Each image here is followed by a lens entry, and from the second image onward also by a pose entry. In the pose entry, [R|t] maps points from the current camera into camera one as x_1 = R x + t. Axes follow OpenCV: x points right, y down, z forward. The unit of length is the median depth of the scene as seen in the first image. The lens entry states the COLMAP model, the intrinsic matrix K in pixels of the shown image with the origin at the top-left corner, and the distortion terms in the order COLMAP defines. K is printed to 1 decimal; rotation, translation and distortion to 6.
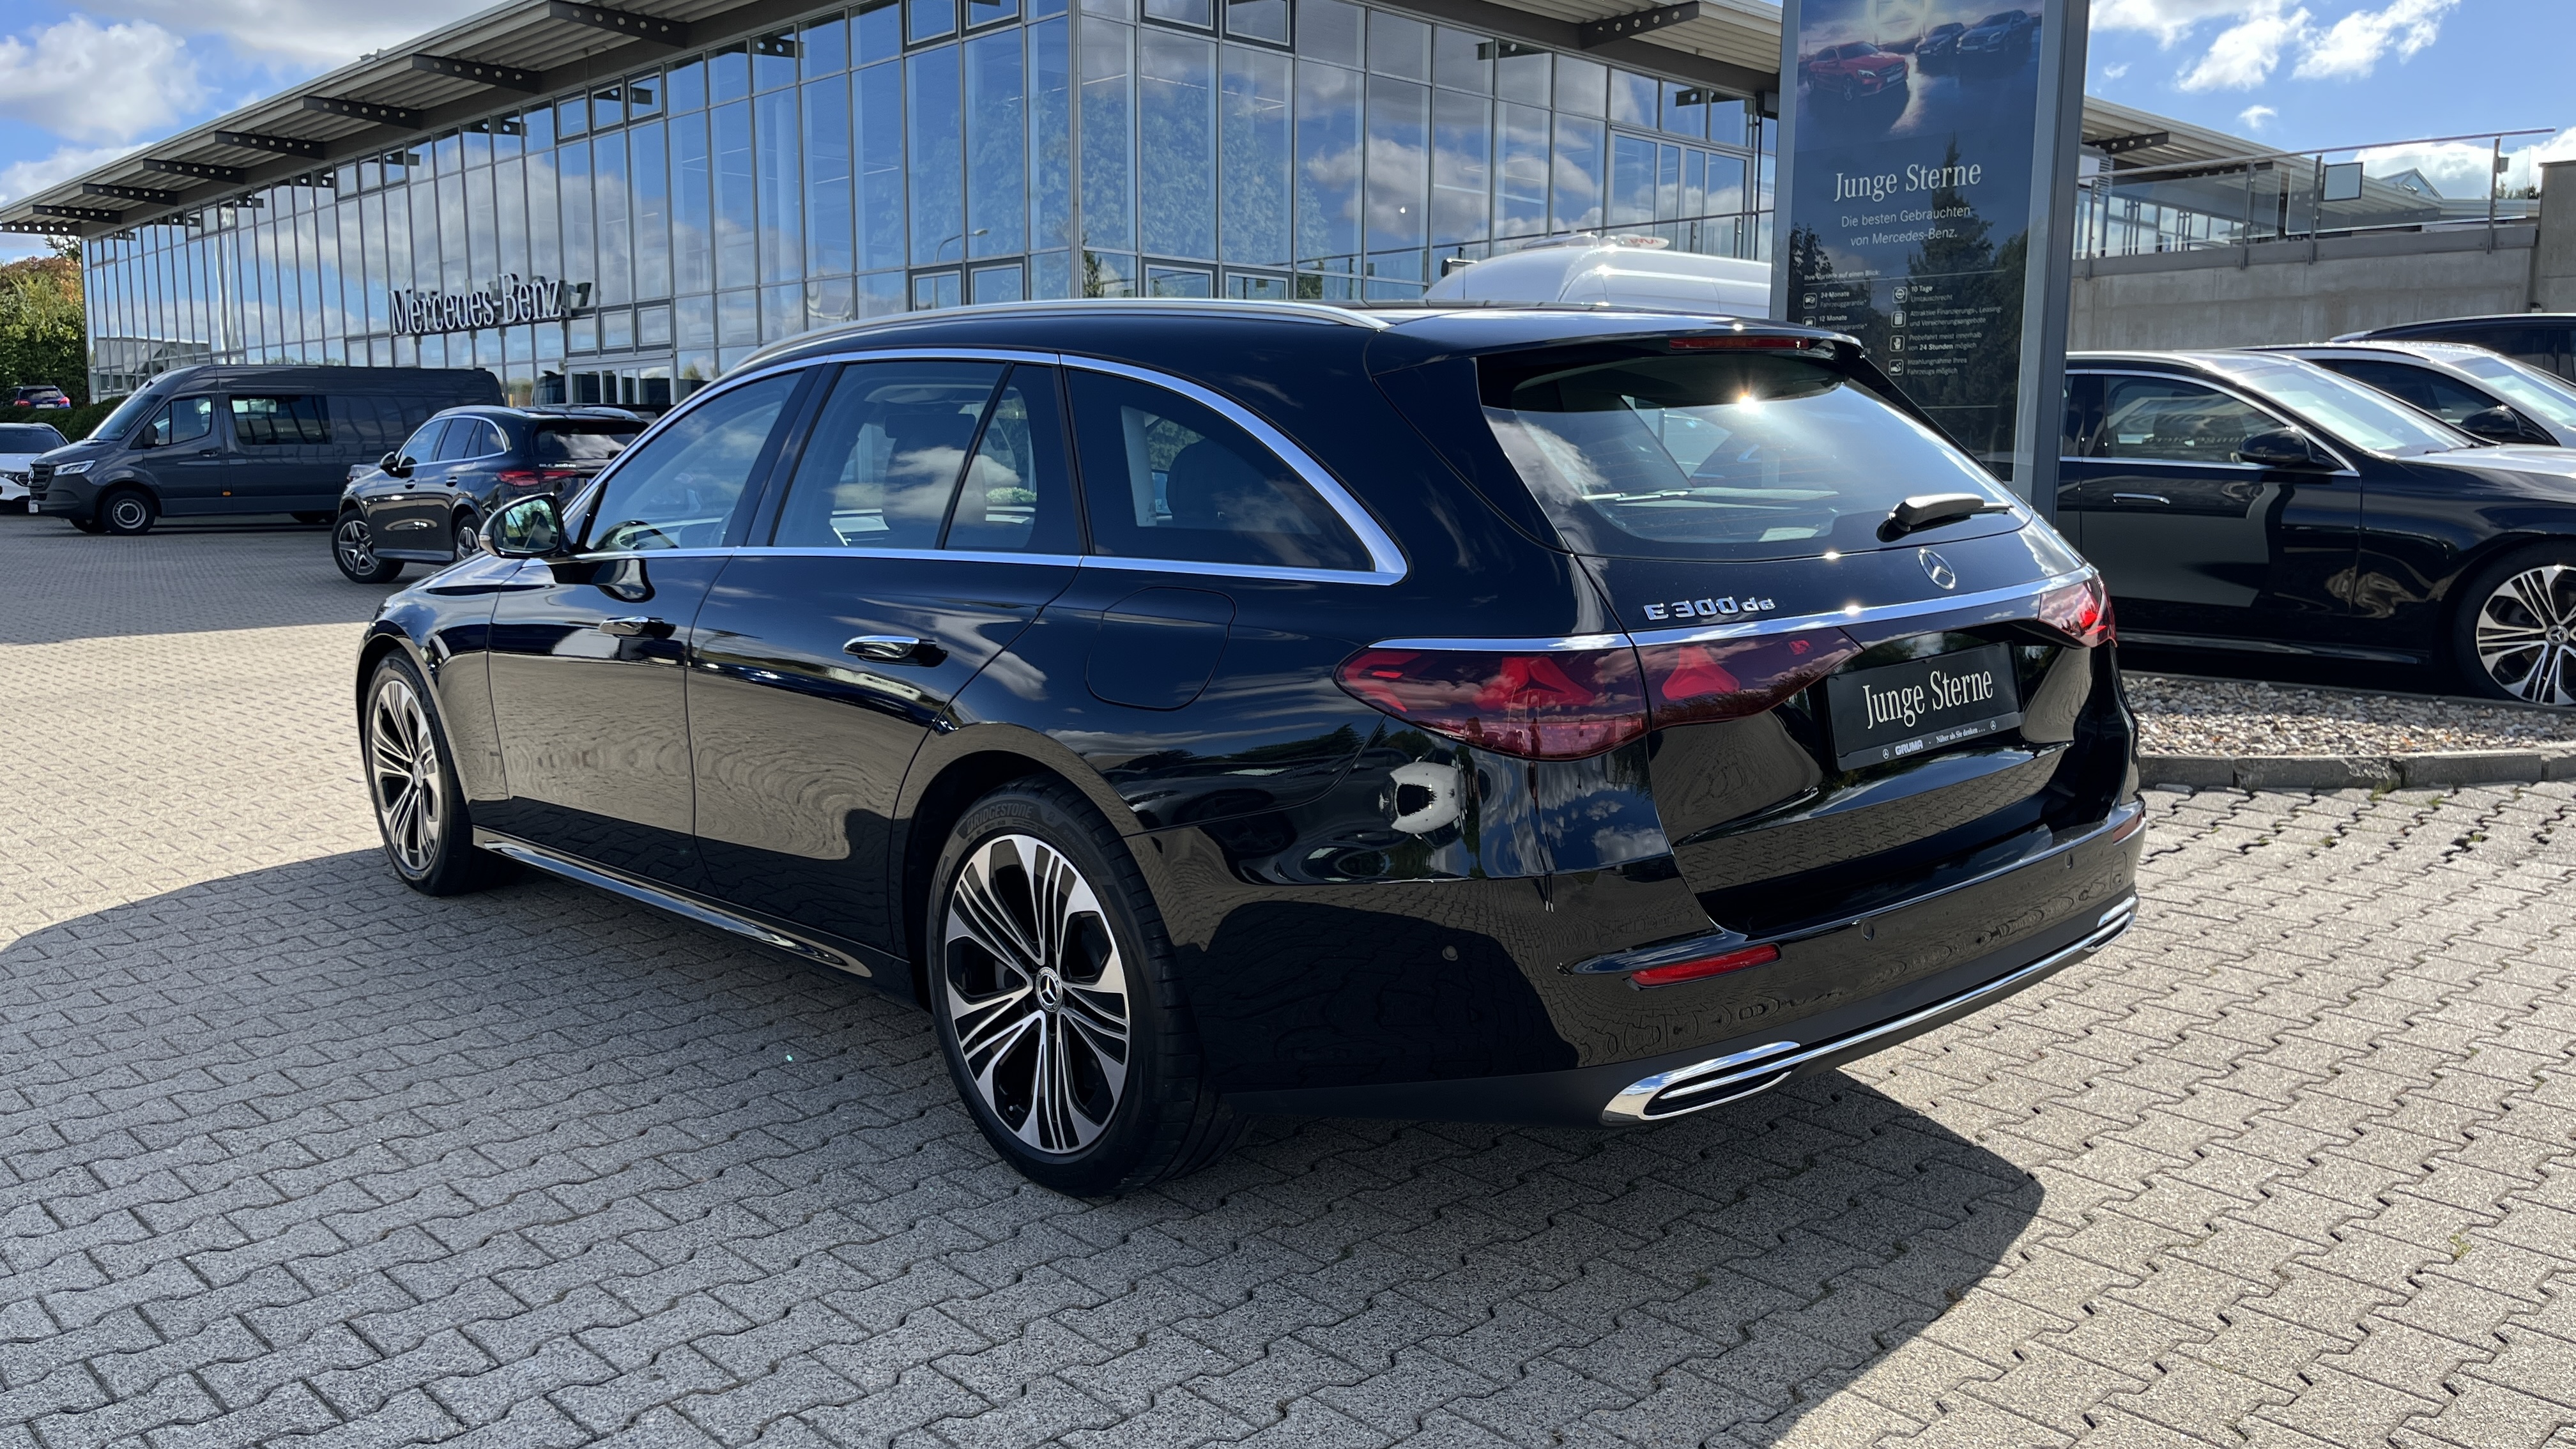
lens RADIAL K [[1960.0, 0, 1342.0], [0, 1960.0, 749.5], [0, 0, 1]] dist [0.081530, -0.115922]
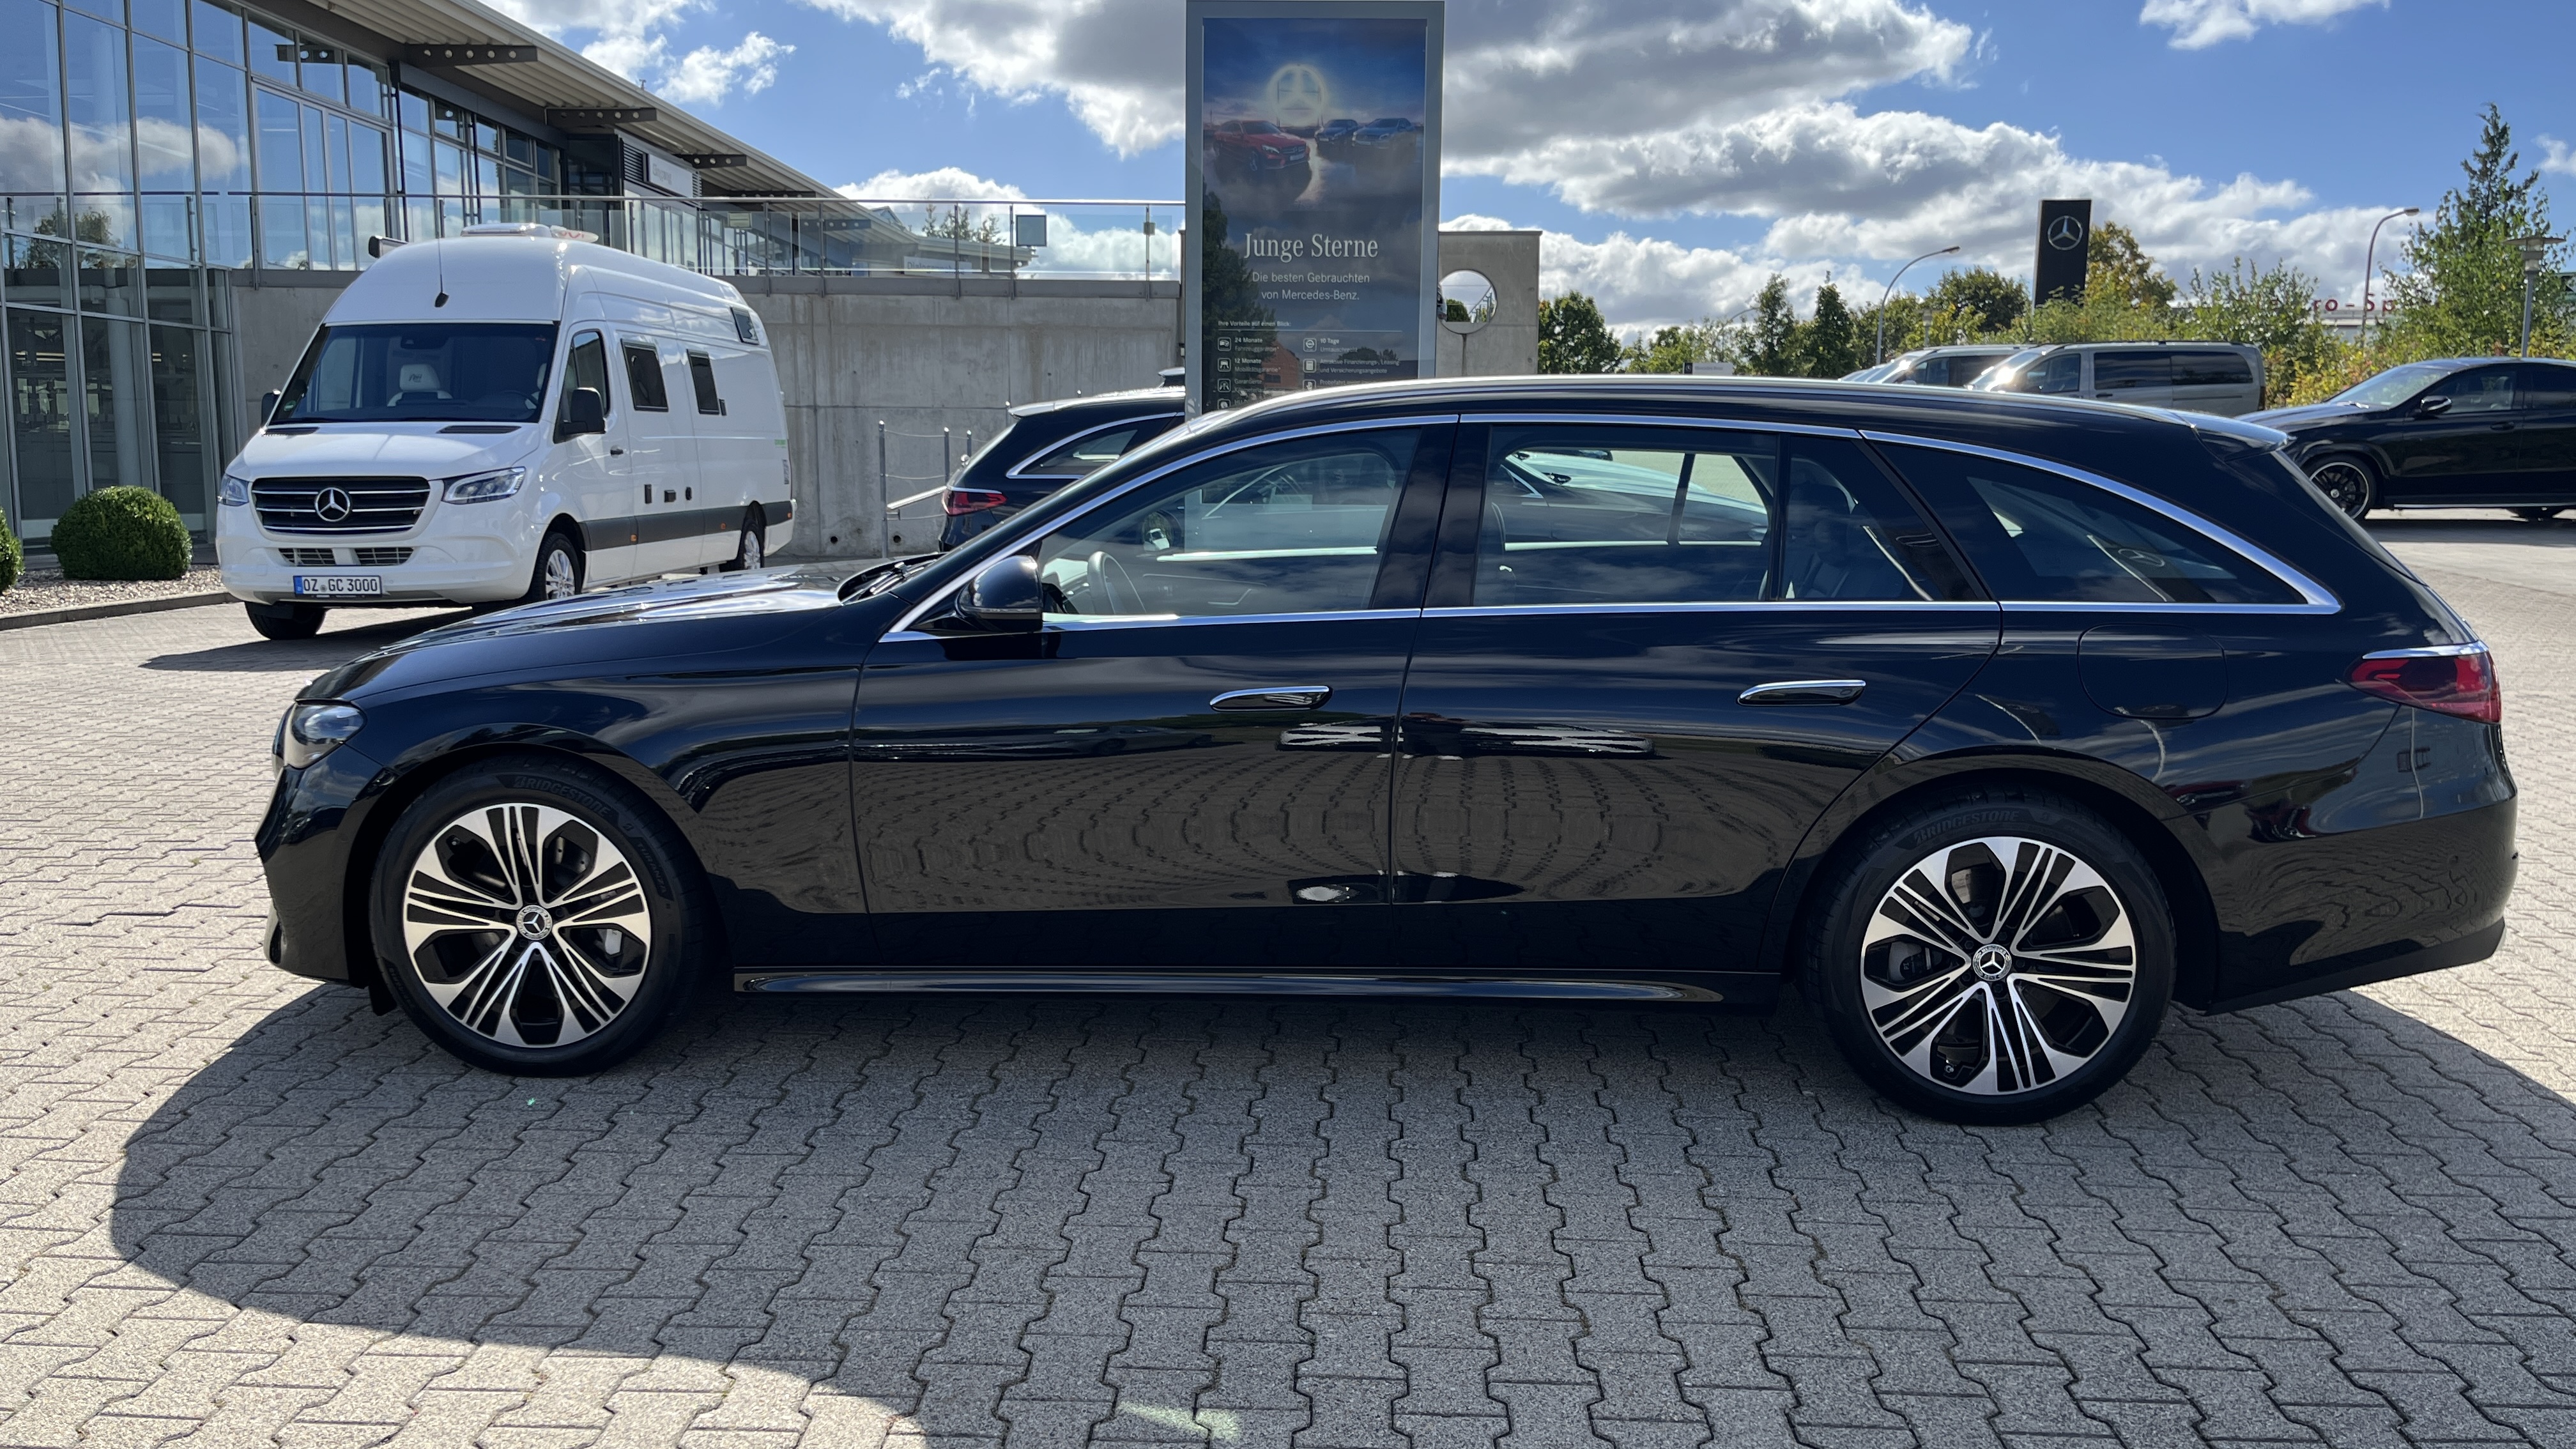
lens RADIAL K [[1880.4, 0, 1350.7], [0, 1880.4, 773.2], [0, 0, 1]] dist [0.034239, -0.003600]
pose [[0.720196, -0.106221, 0.685591, -1.096991], [0.090320, 0.994155, 0.059149, -0.088144], [-0.687866, 0.019324, 0.725580, 0.386220]]
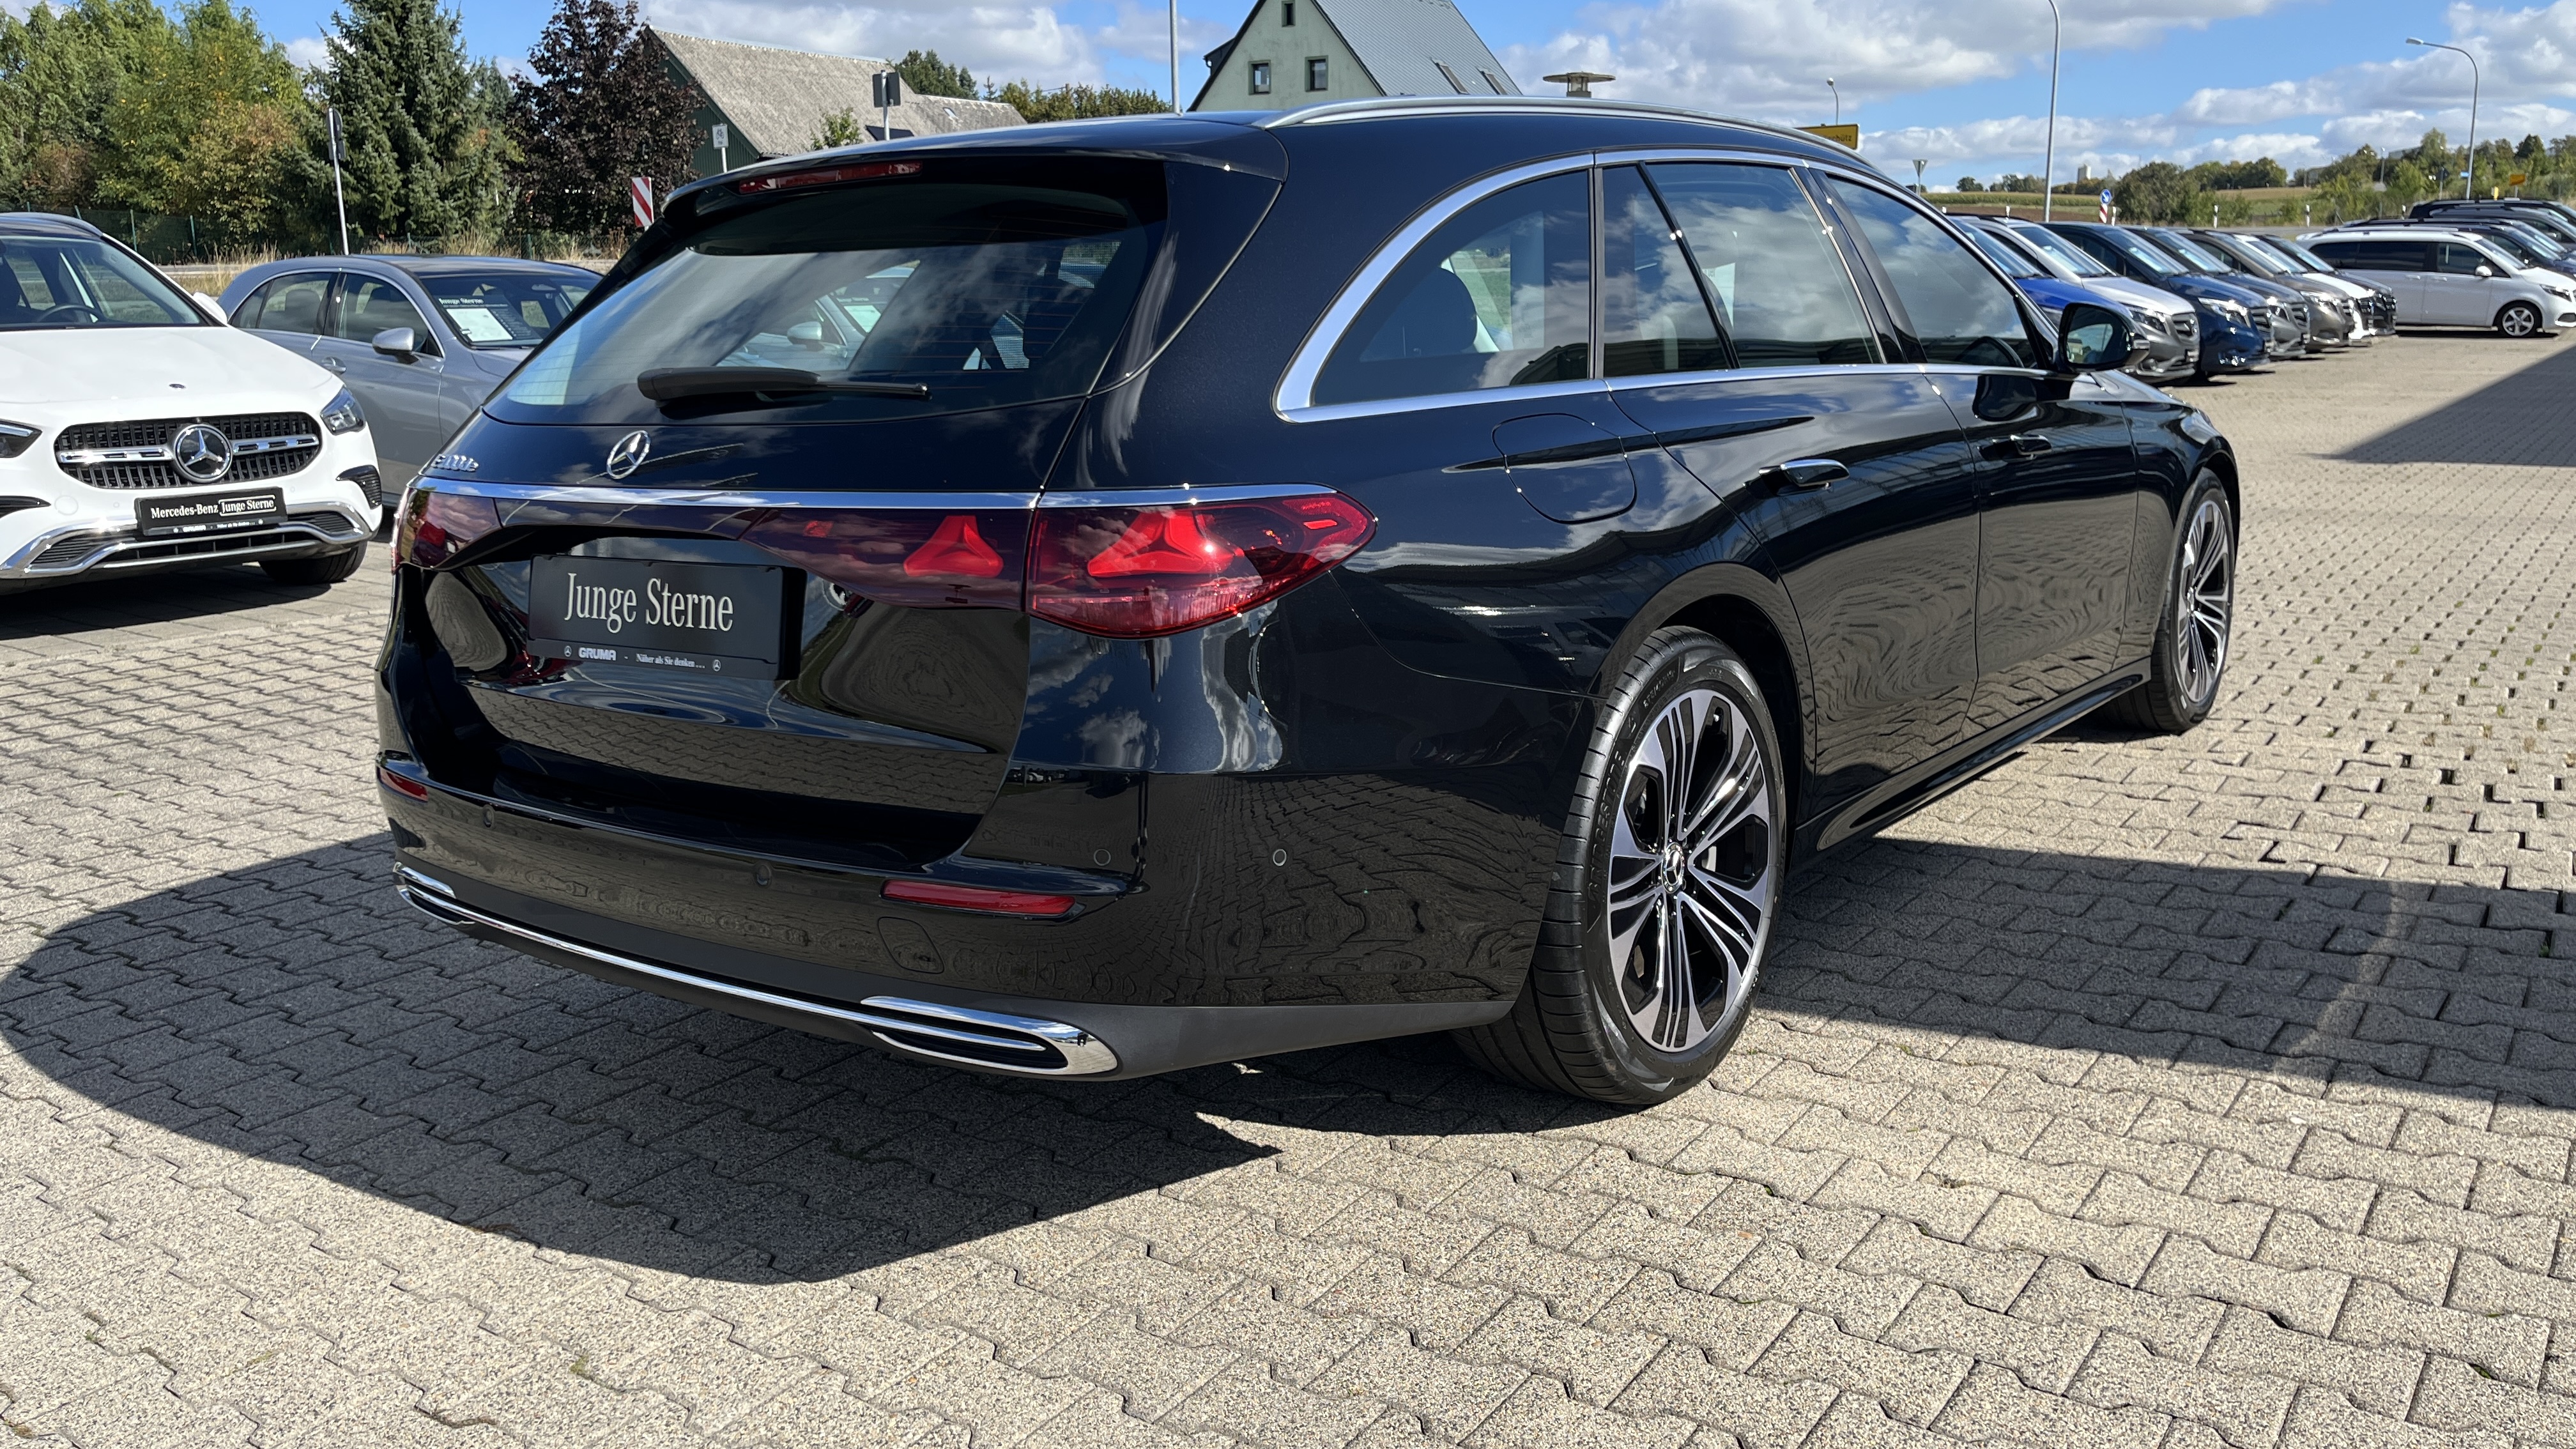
lens RADIAL K [[1988.3, 0, 1288.0], [0, 1988.3, 724.5], [0, 0, 1]] dist [0.089428, -0.127077]
pose [[0.154590, 0.204832, -0.966512, 0.984324], [-0.129750, 0.974008, 0.185667, -0.143967], [0.979422, 0.096703, 0.177149, 0.934535]]
